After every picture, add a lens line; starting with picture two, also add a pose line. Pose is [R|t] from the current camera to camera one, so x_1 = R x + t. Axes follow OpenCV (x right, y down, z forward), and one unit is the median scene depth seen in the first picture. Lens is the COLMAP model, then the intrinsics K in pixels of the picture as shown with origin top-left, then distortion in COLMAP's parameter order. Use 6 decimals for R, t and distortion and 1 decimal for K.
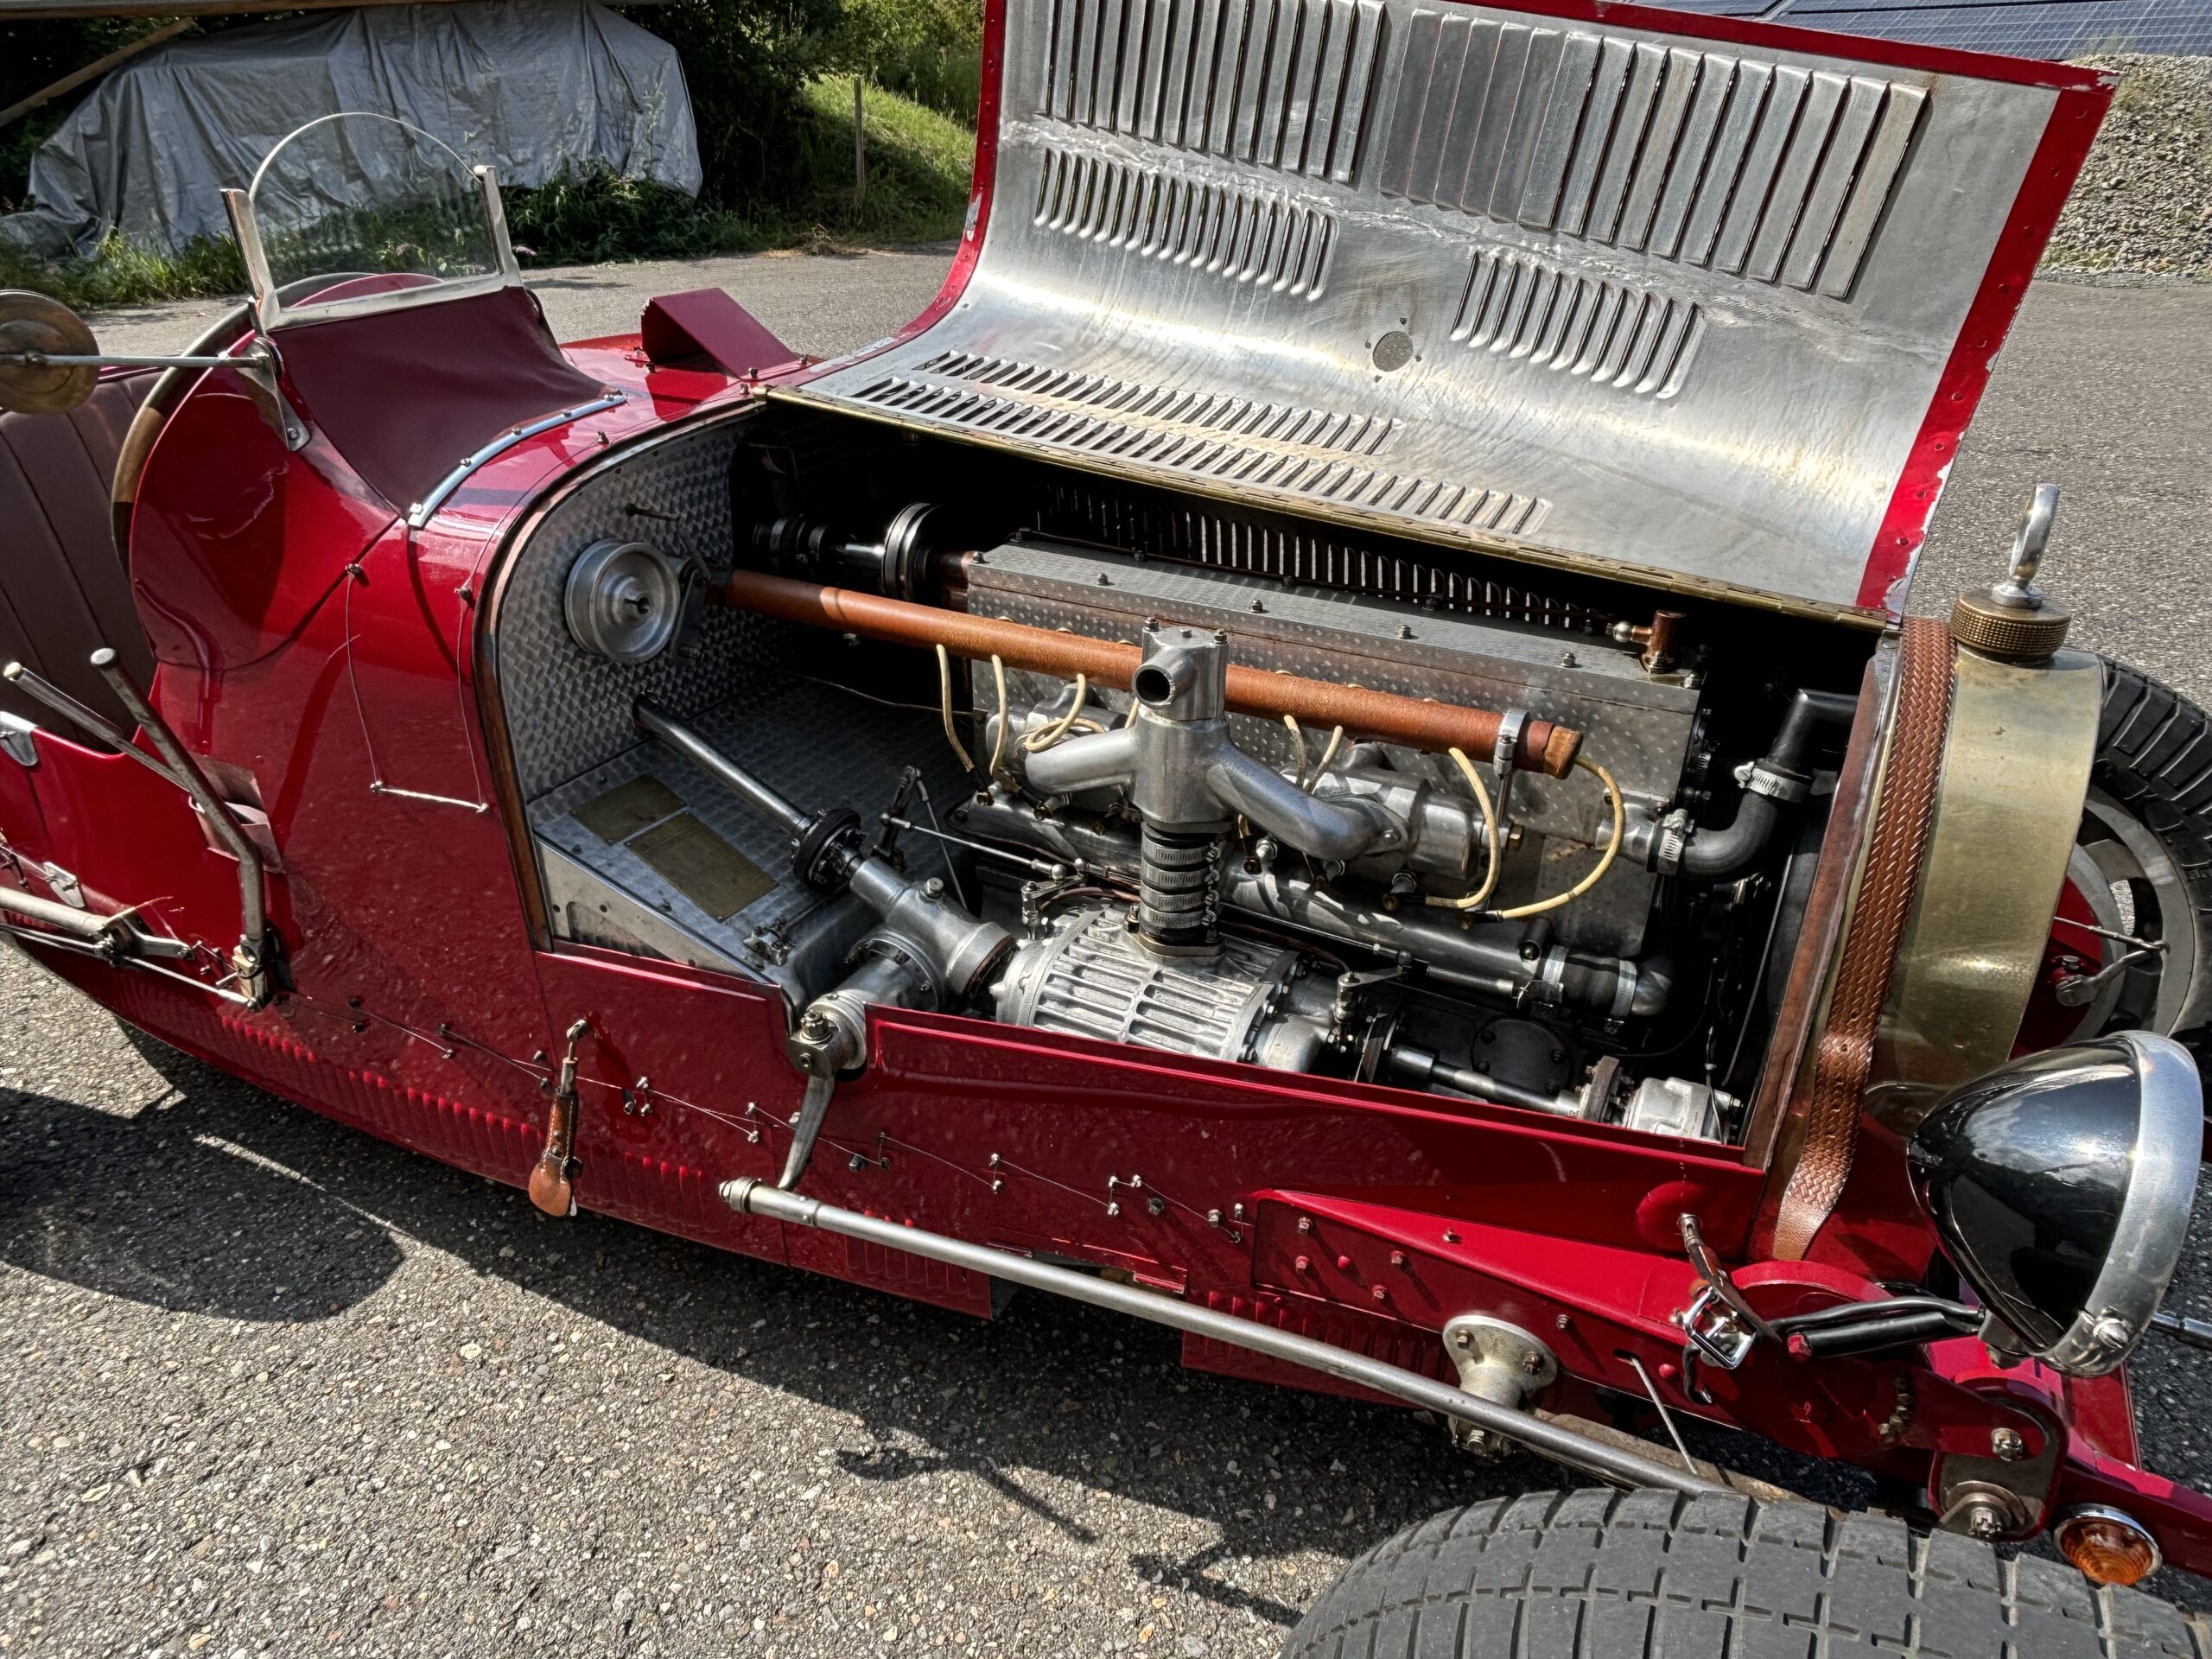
lens RADIAL K [[1412.2, 0, 1113.4], [0, 1412.2, 842.5], [0, 0, 1]] dist [-0.002969, -0.000694]
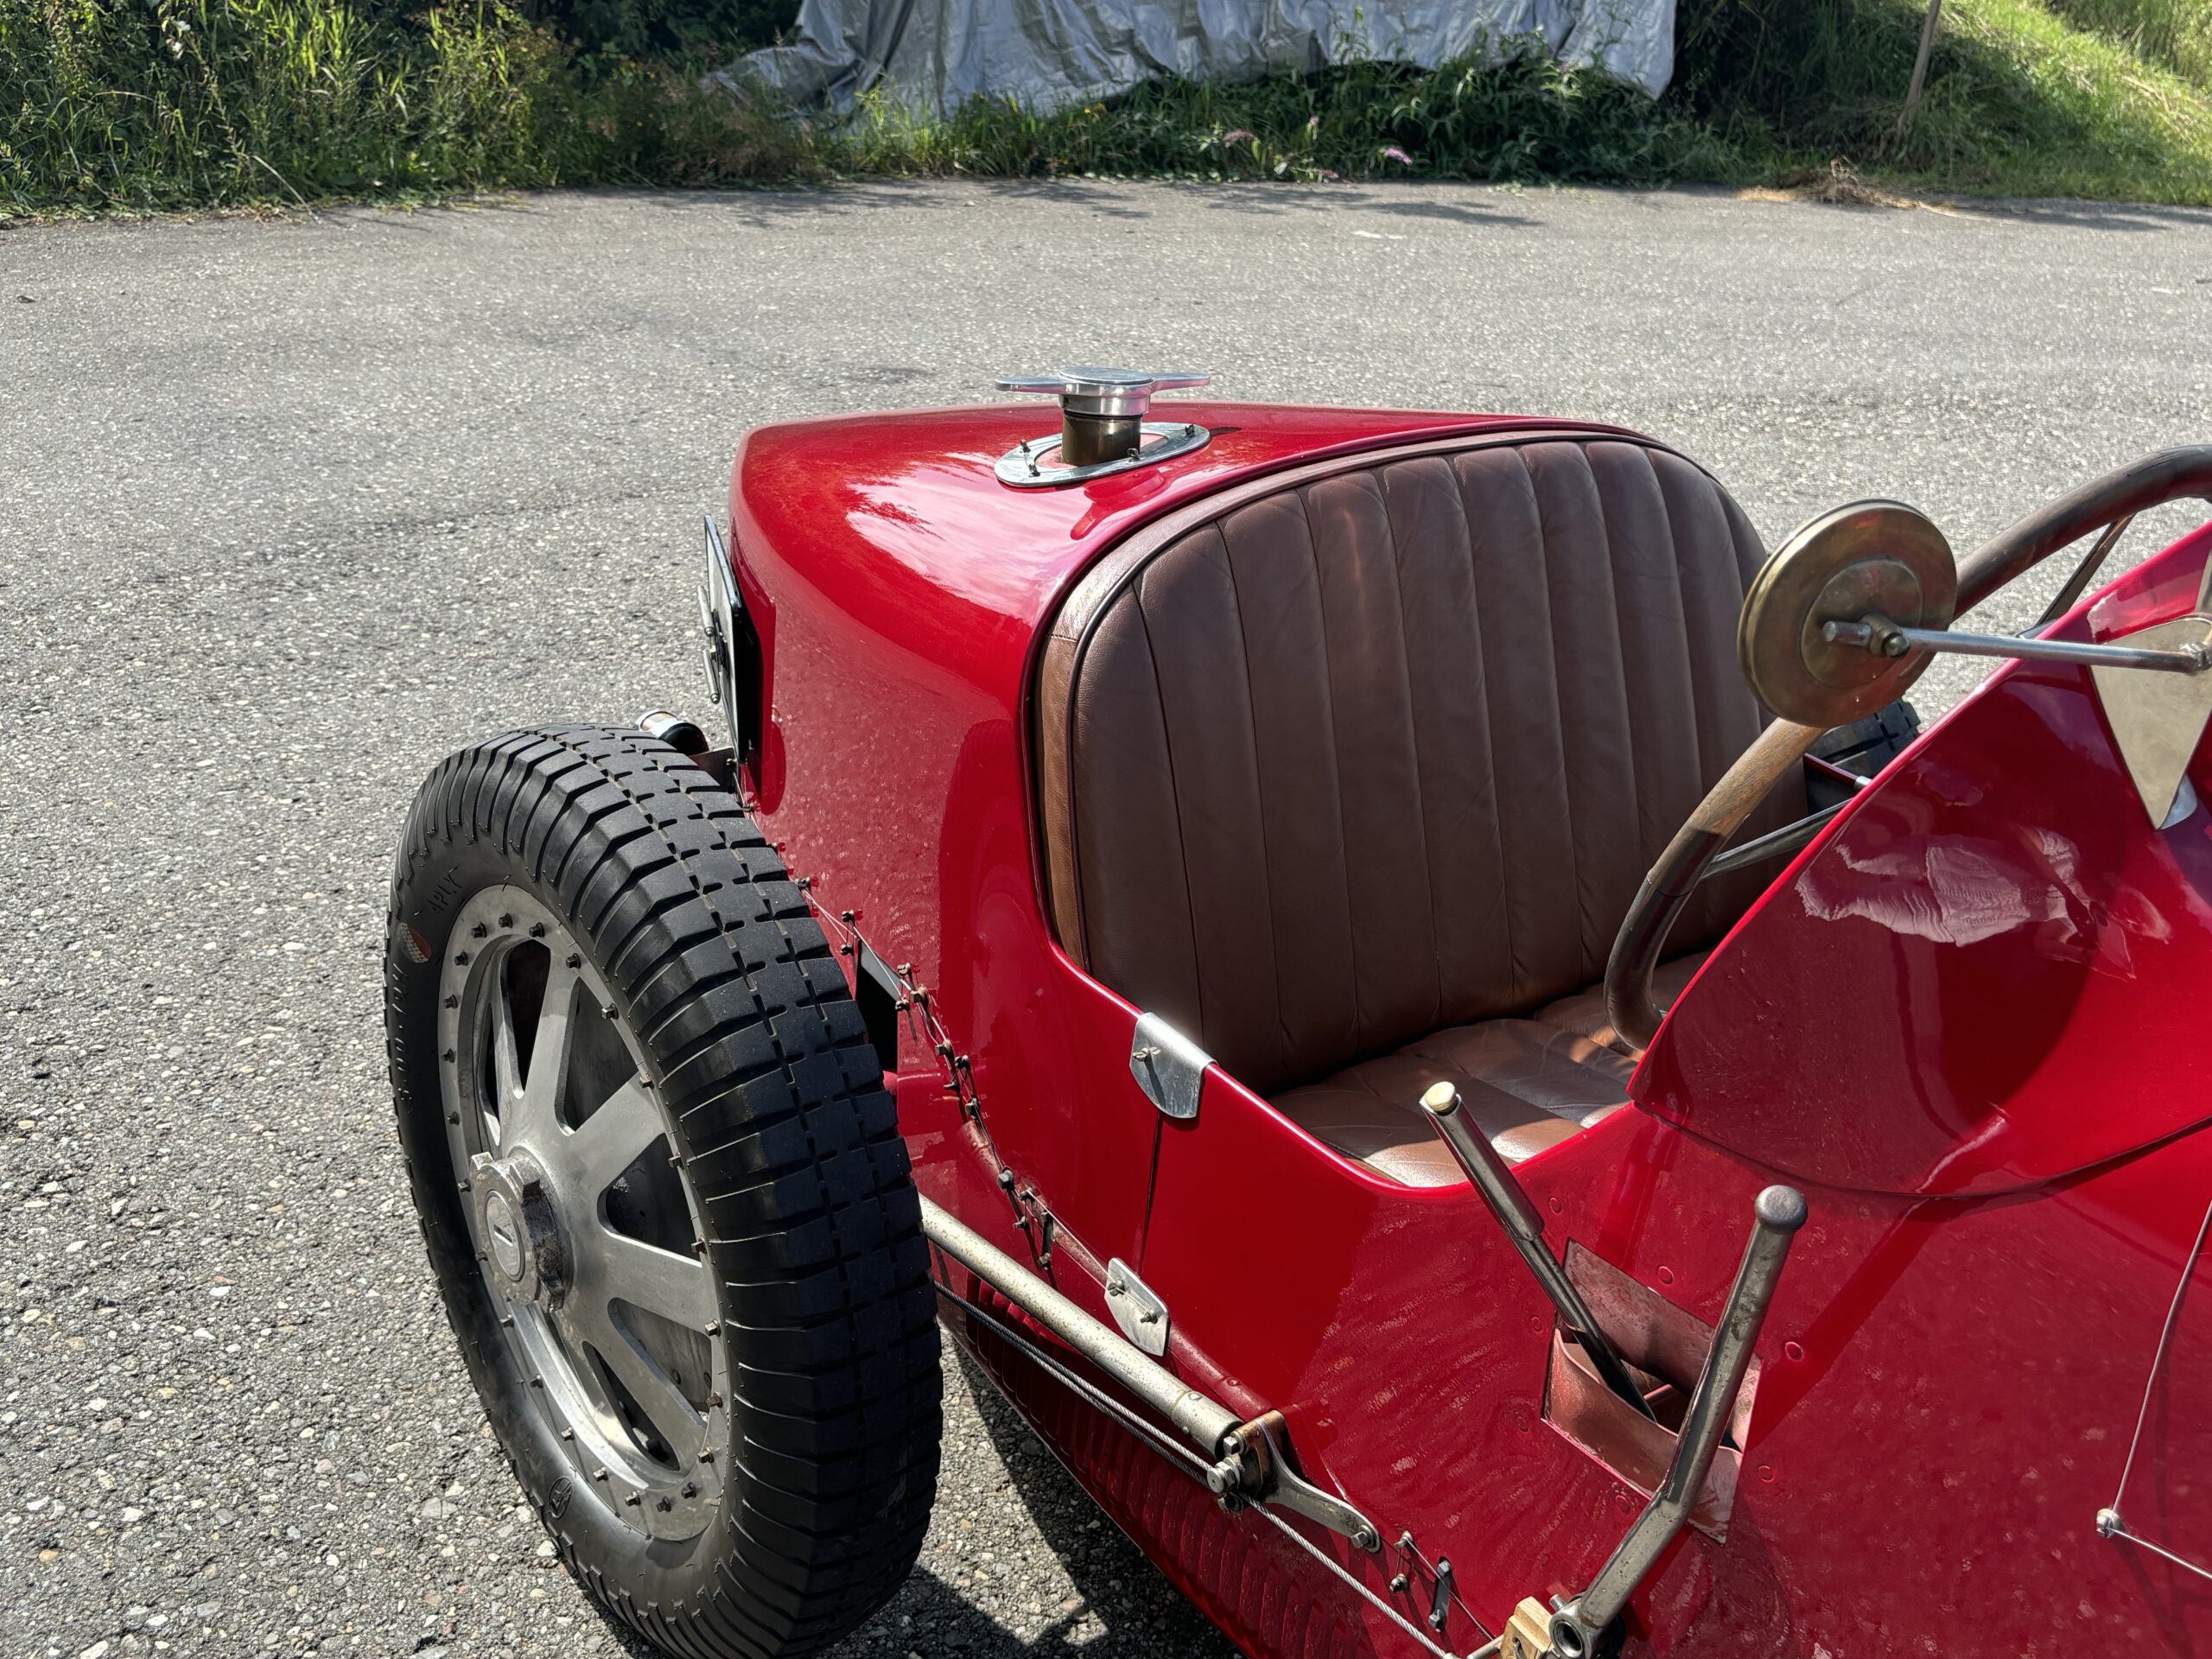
lens RADIAL K [[2210.4, 0, 1119.9], [0, 2210.4, 815.1], [0, 0, 1]] dist [0.006515, 0.000000]
pose [[0.906268, 0.203215, -0.370651, -0.524896], [-0.241733, 0.968482, -0.060070, -0.127512], [0.346762, 0.144039, 0.926827, 0.144869]]
